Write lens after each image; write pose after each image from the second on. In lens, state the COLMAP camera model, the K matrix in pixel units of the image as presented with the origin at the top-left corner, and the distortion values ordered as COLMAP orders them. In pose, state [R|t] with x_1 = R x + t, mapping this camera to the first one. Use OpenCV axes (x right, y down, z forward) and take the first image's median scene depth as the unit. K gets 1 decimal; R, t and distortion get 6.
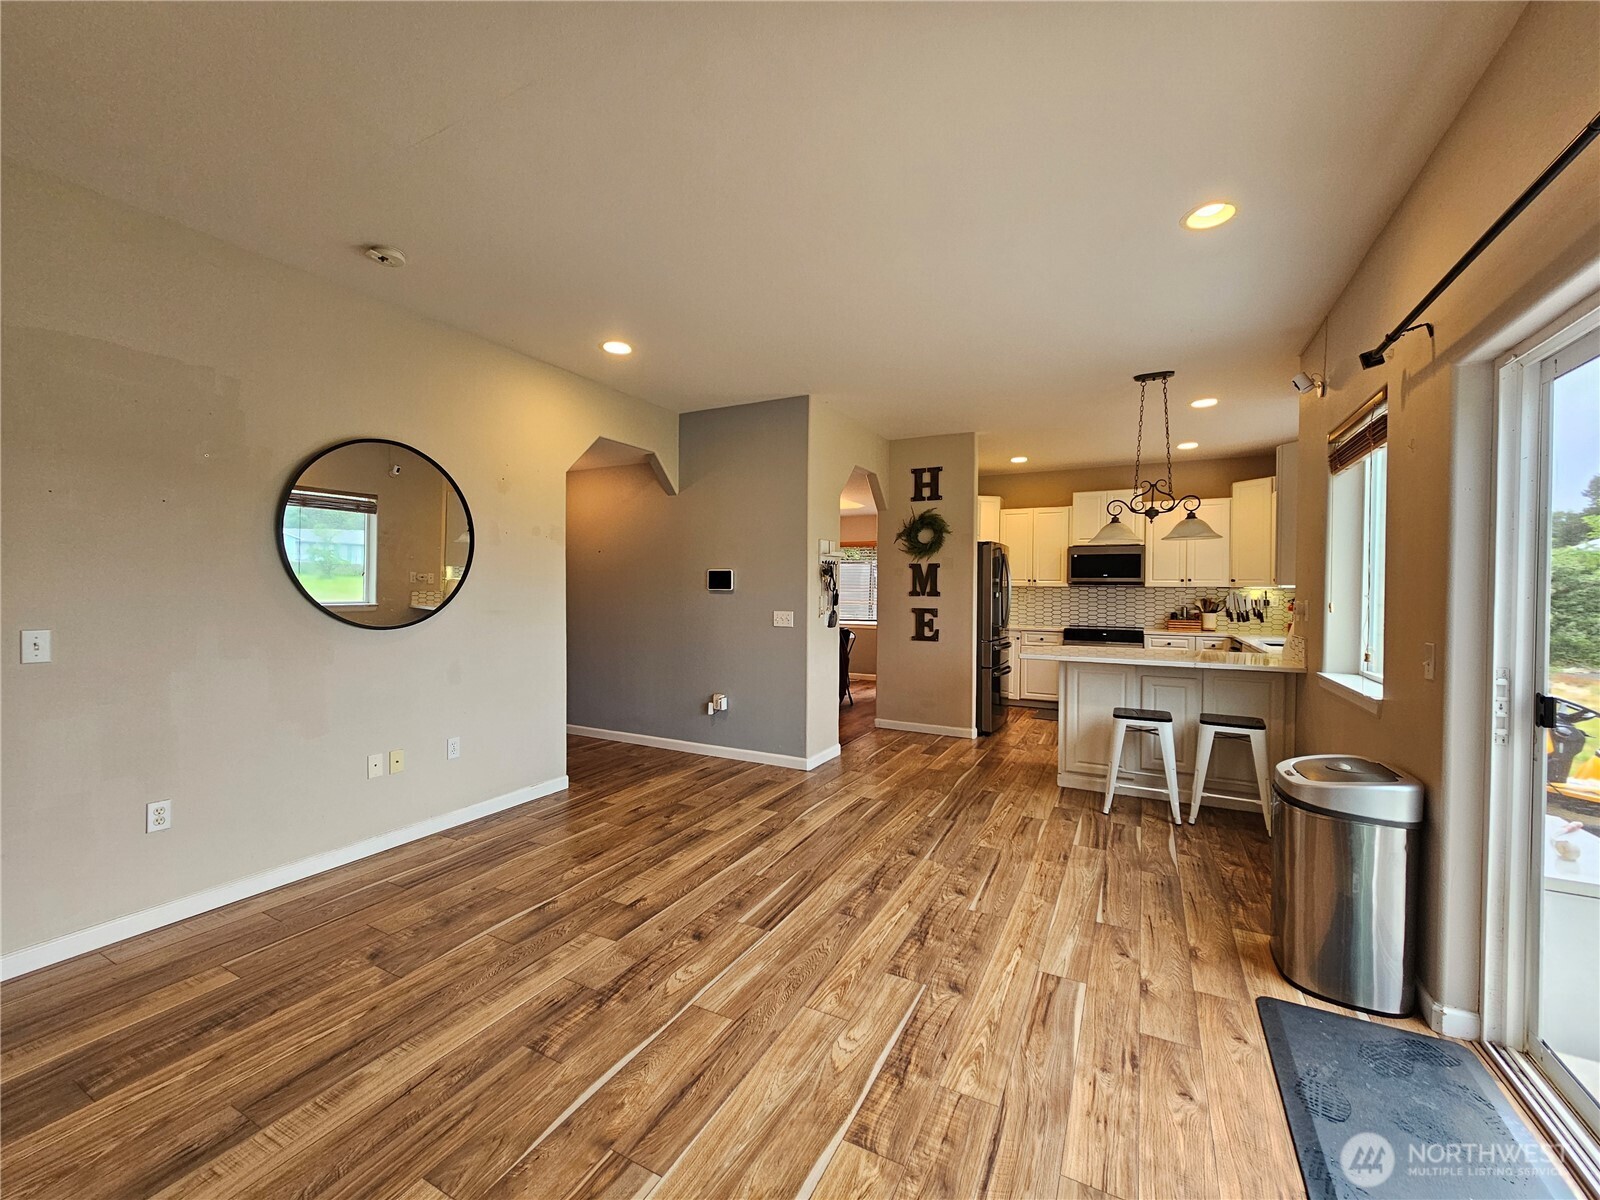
lens RADIAL K [[653.8, 0, 796.1], [0, 653.8, 595.3], [0, 0, 1]] dist [-0.000685, -0.000088]
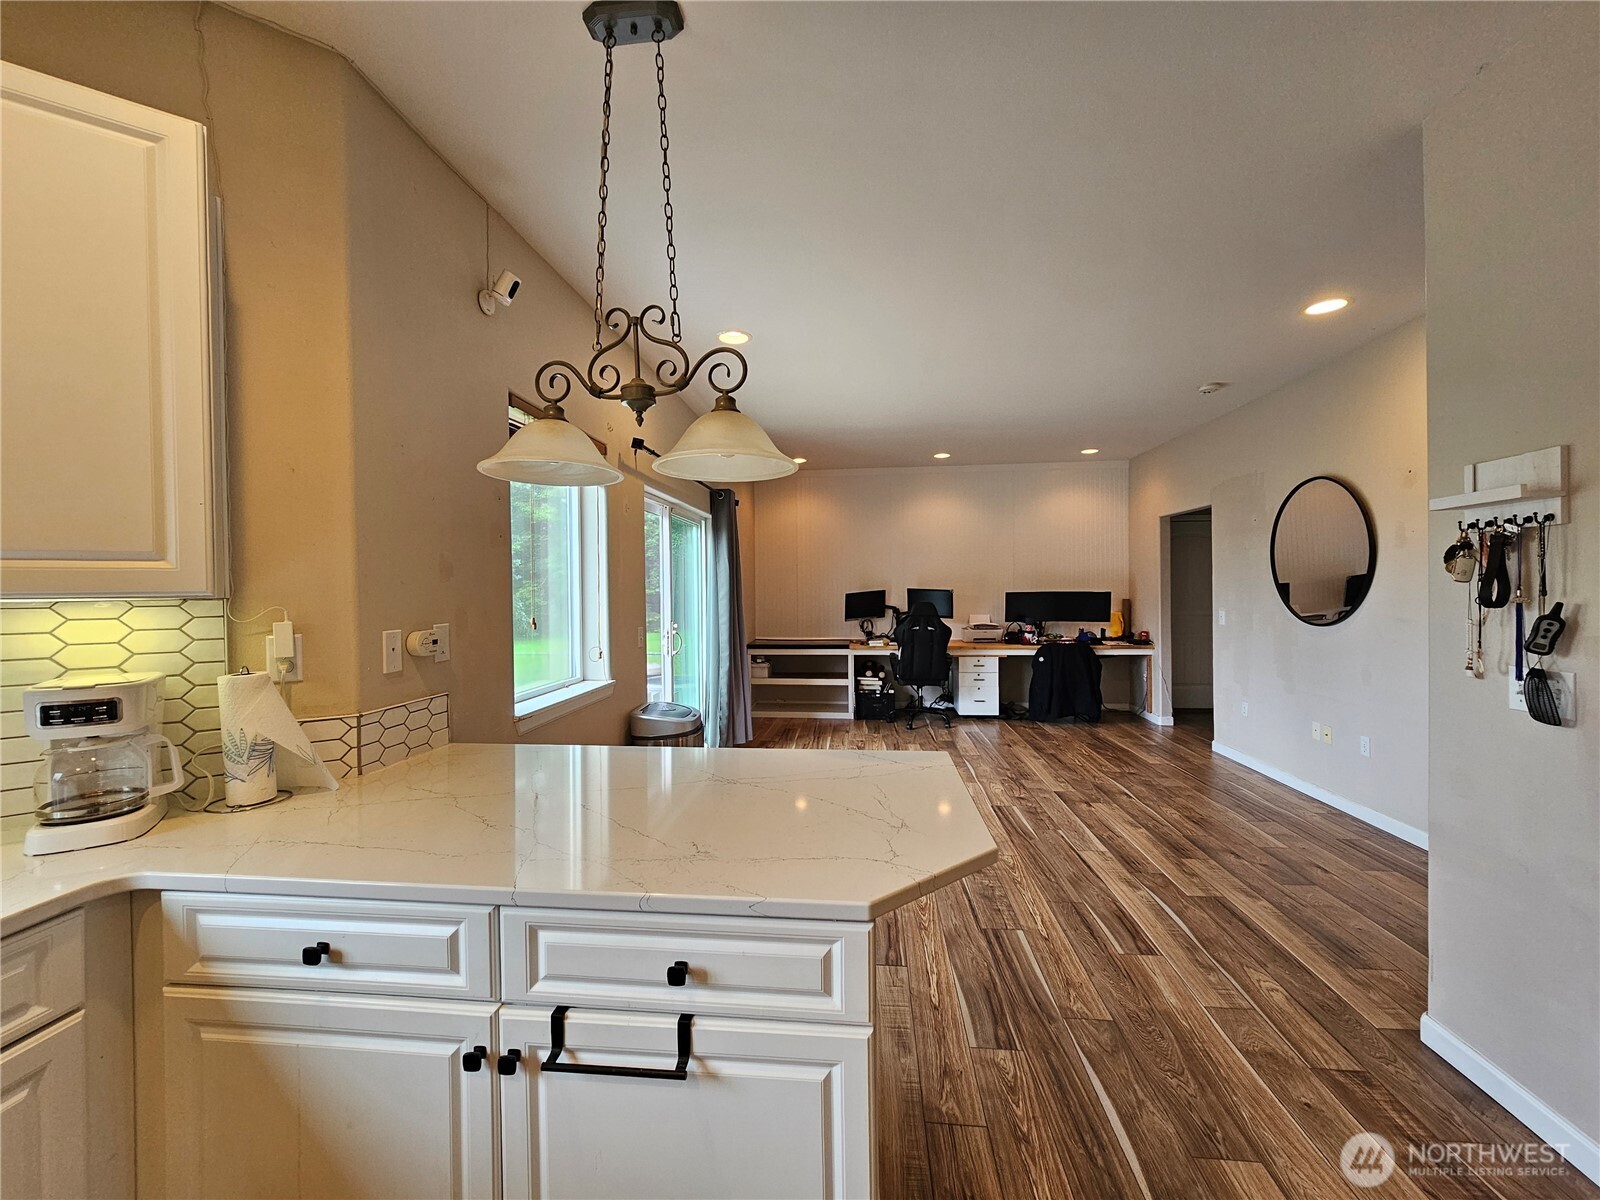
lens RADIAL K [[653.8, 0, 793.9], [0, 653.8, 596.1], [0, 0, 1]] dist [-0.000685, -0.000088]
pose [[-0.929188, 0.006317, -0.369553, 0.708038], [0.000112, 0.999859, 0.016812, -0.024946], [0.369607, 0.015580, -0.929057, 1.620325]]
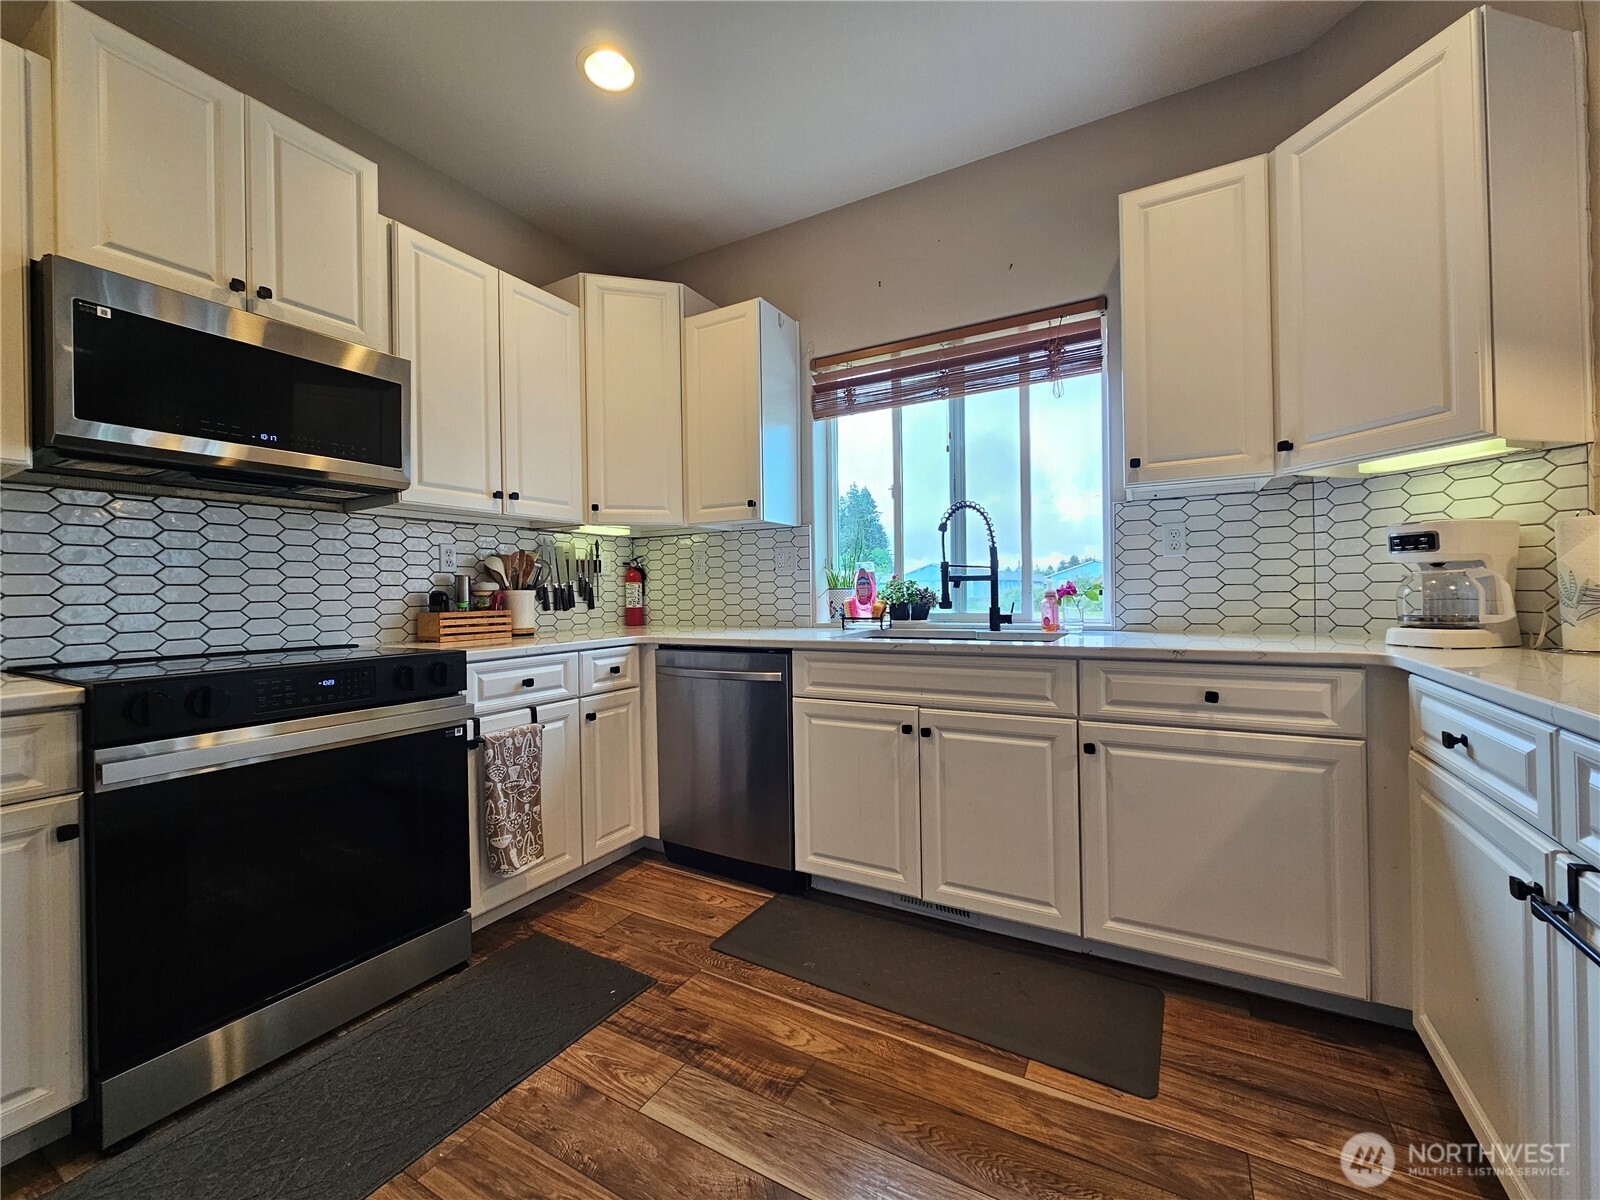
lens RADIAL K [[653.8, 0, 796.1], [0, 653.8, 594.4], [0, 0, 1]] dist [-0.000685, -0.000088]
pose [[0.033377, -0.008972, 0.999403, 0.473515], [0.028110, 0.999573, 0.008034, 0.059492], [-0.999047, 0.027825, 0.033615, 1.574298]]
